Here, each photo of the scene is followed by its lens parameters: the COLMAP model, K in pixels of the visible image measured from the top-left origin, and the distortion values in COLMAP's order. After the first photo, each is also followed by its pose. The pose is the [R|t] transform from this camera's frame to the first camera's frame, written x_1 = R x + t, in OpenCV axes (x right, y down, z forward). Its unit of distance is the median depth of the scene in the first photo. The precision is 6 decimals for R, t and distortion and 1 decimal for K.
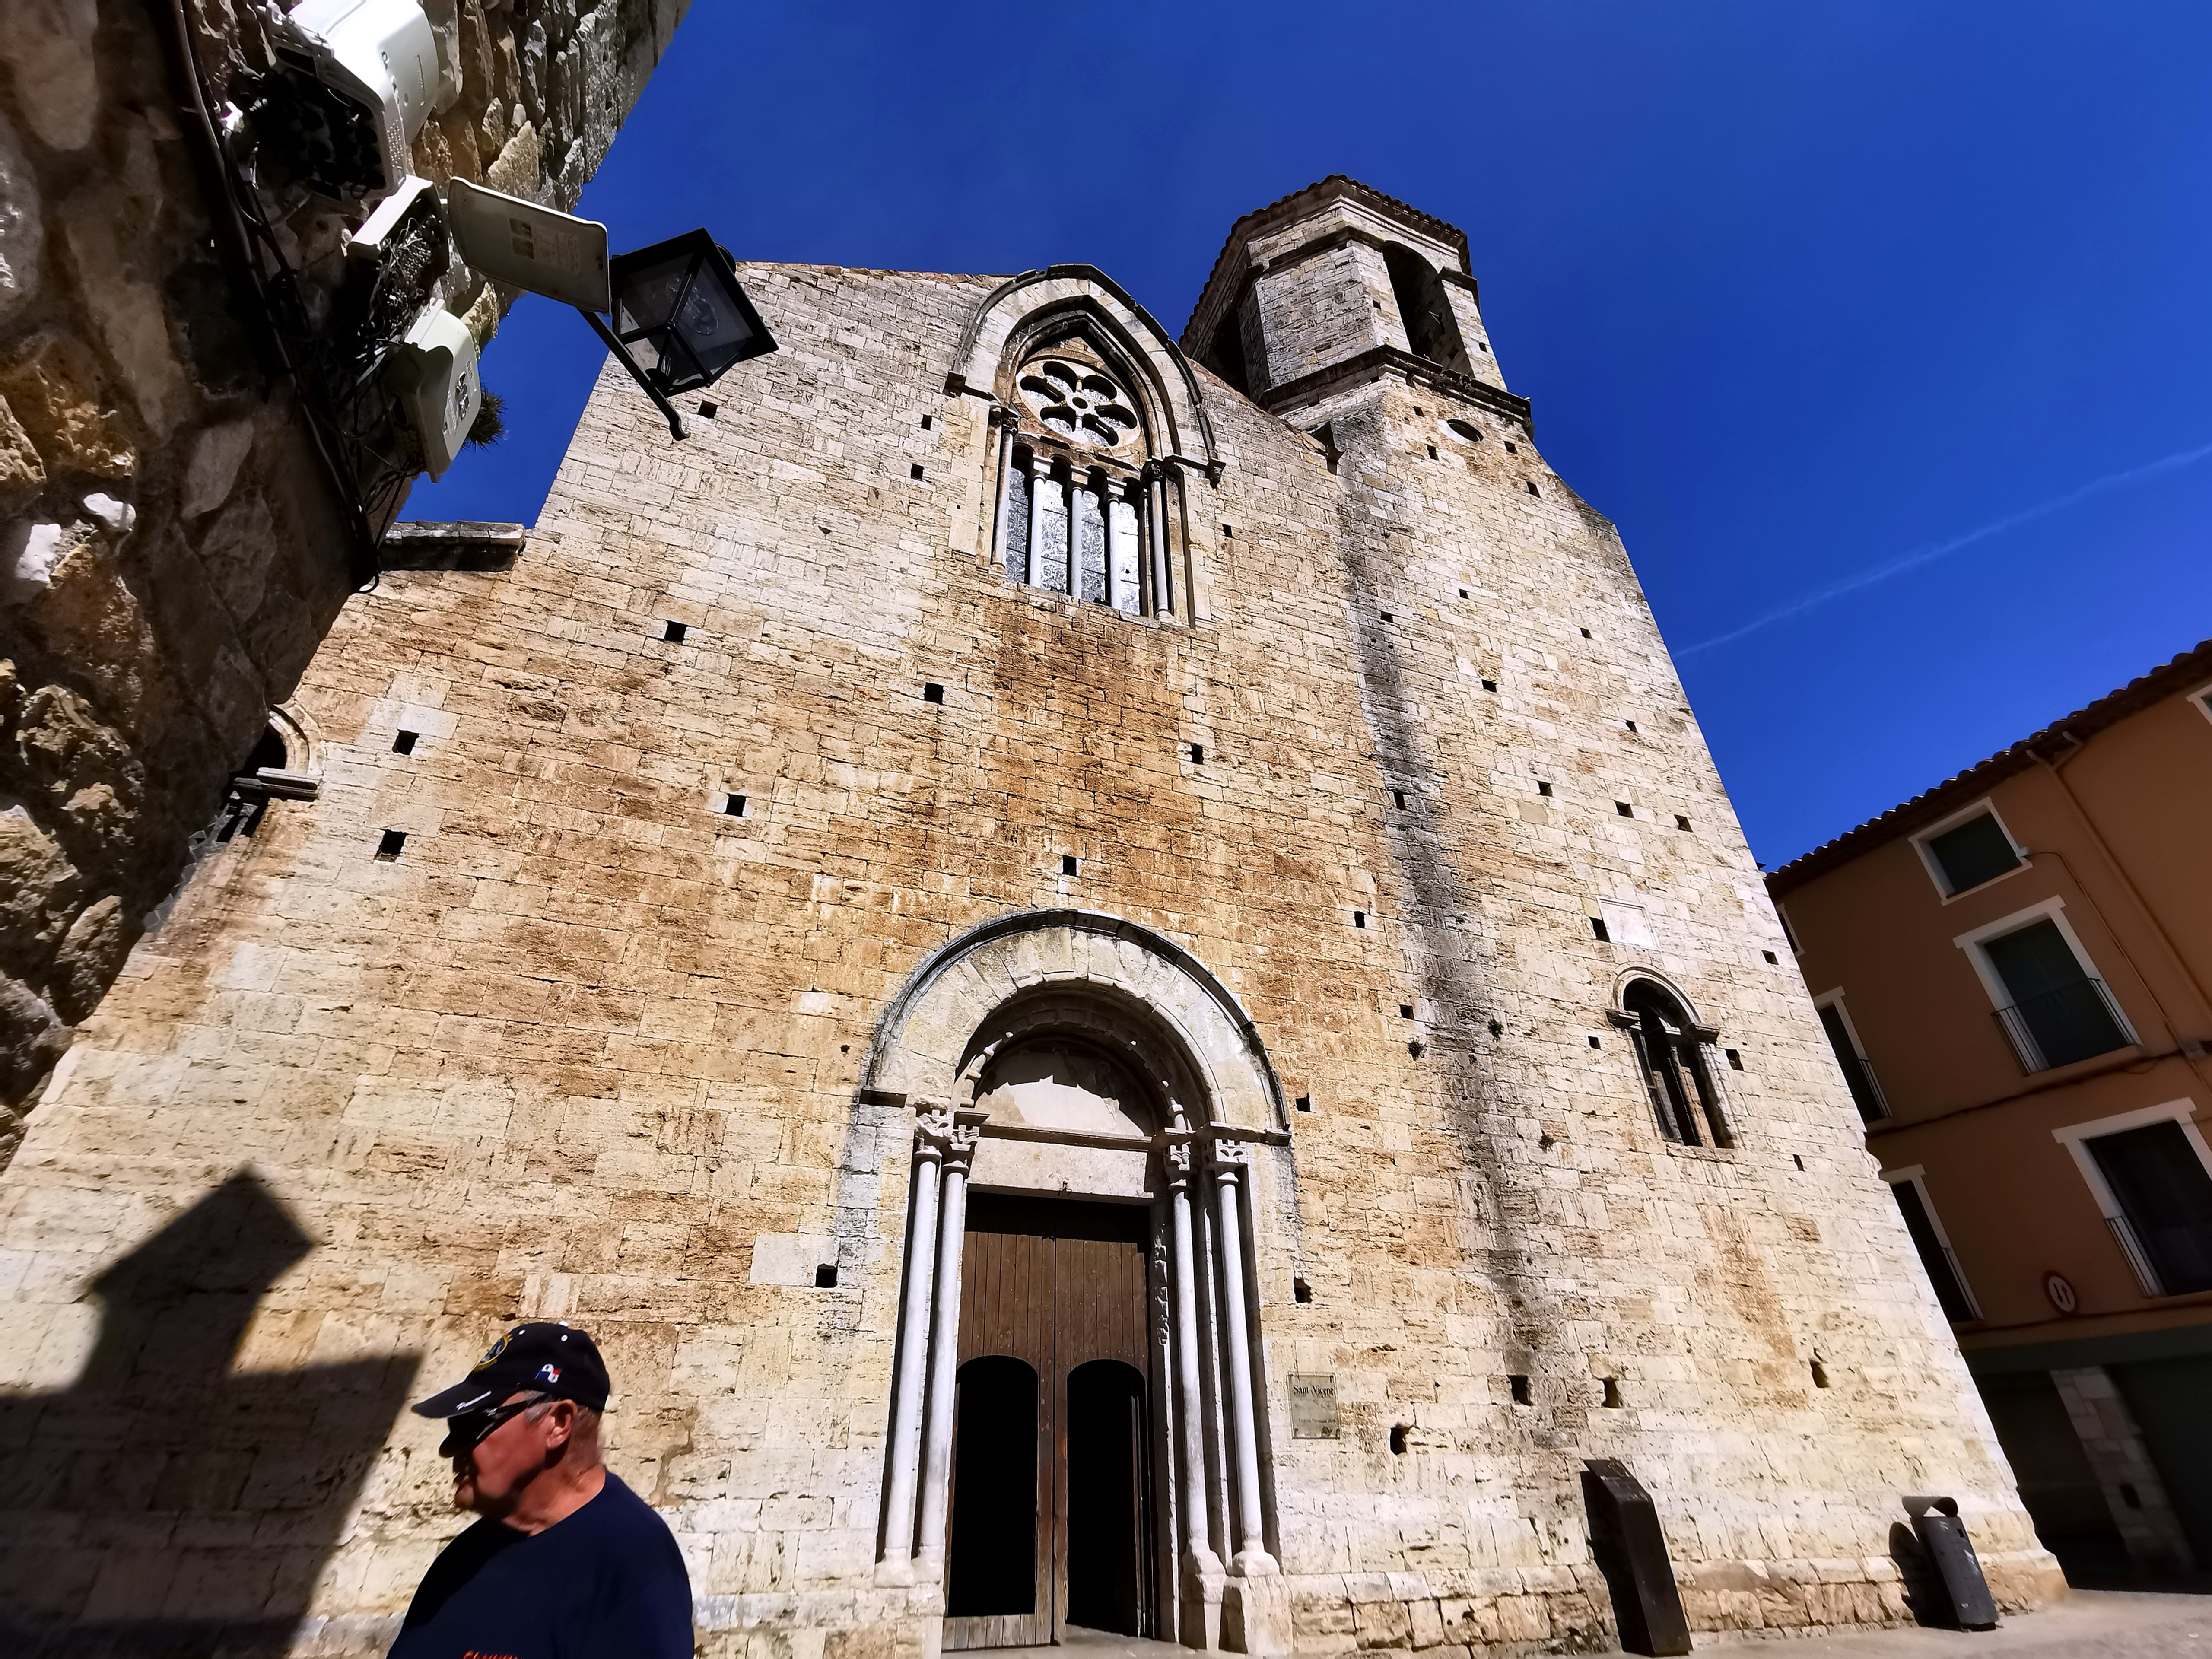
lens RADIAL K [[1005.9, 0, 1106.0], [0, 1005.9, 829.5], [0, 0, 1]] dist [-0.023860, 0.022920]
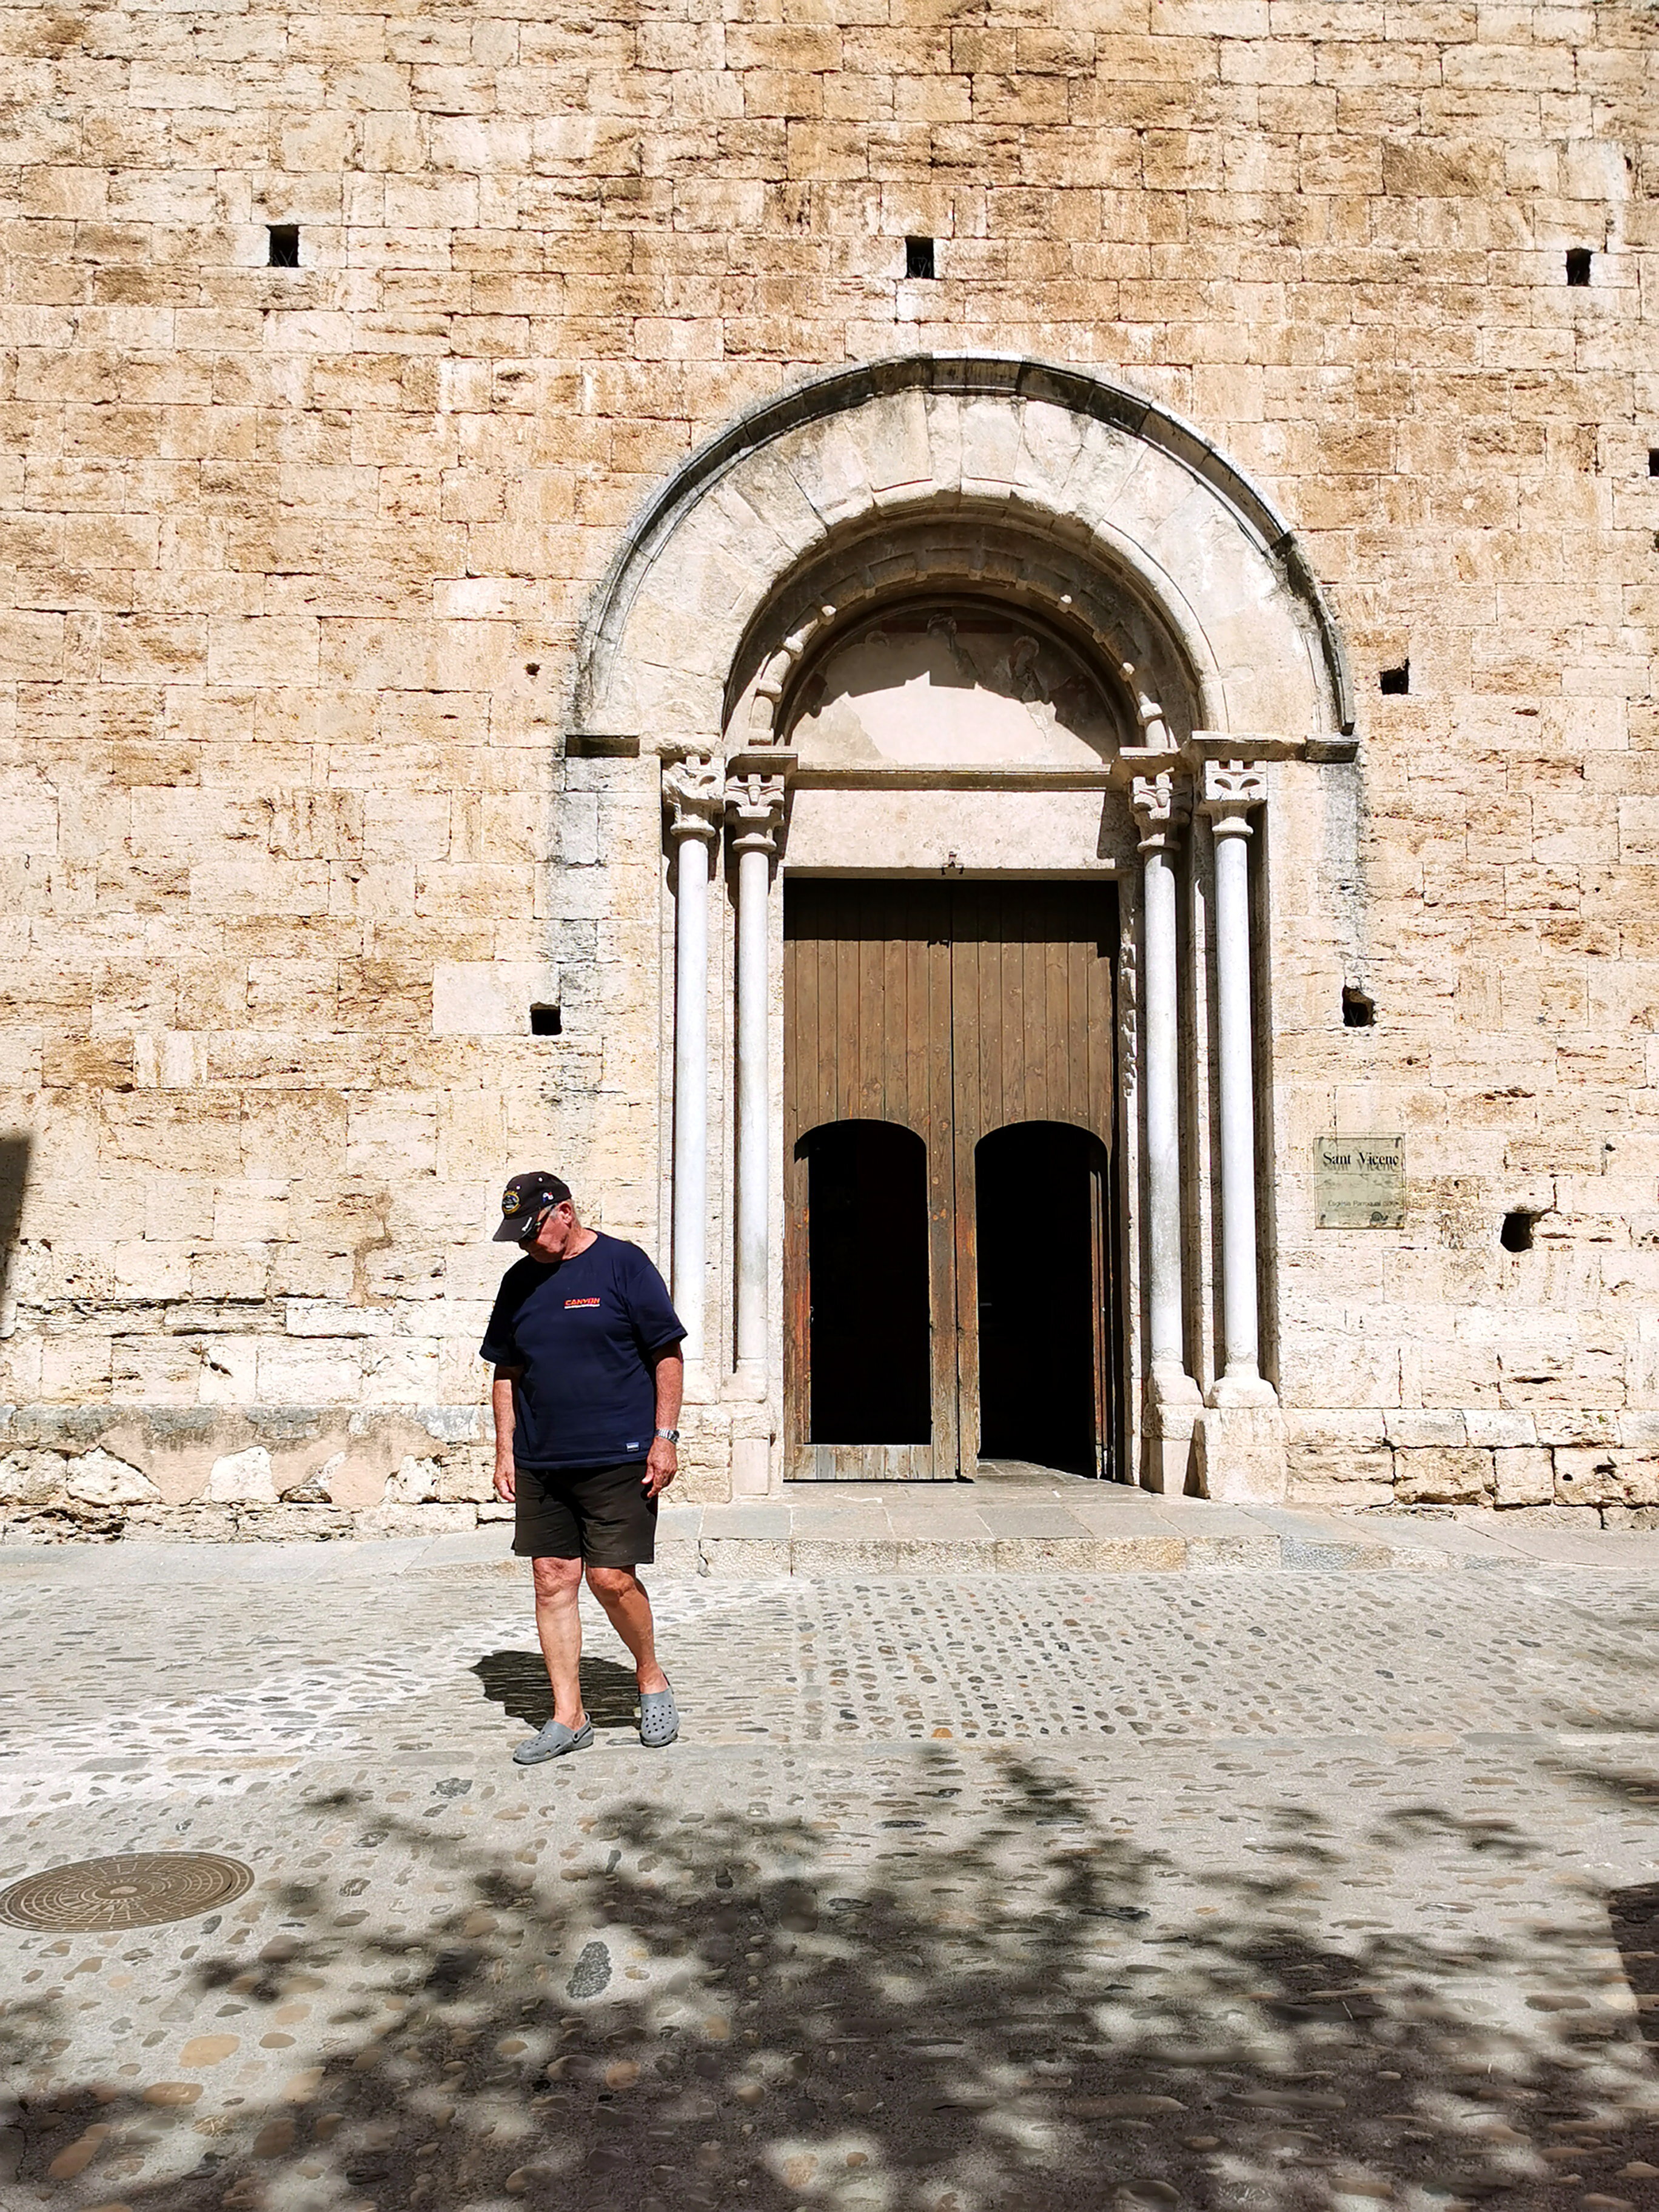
lens RADIAL K [[2004.7, 0, 829.5], [0, 2004.7, 1106.0], [0, 0, 1]] dist [0.042822, -0.013151]
pose [[0.947449, -0.023373, -0.319052, 0.262811], [0.167861, 0.885324, 0.433618, -0.038377], [0.272330, -0.464387, 0.842723, -0.077179]]
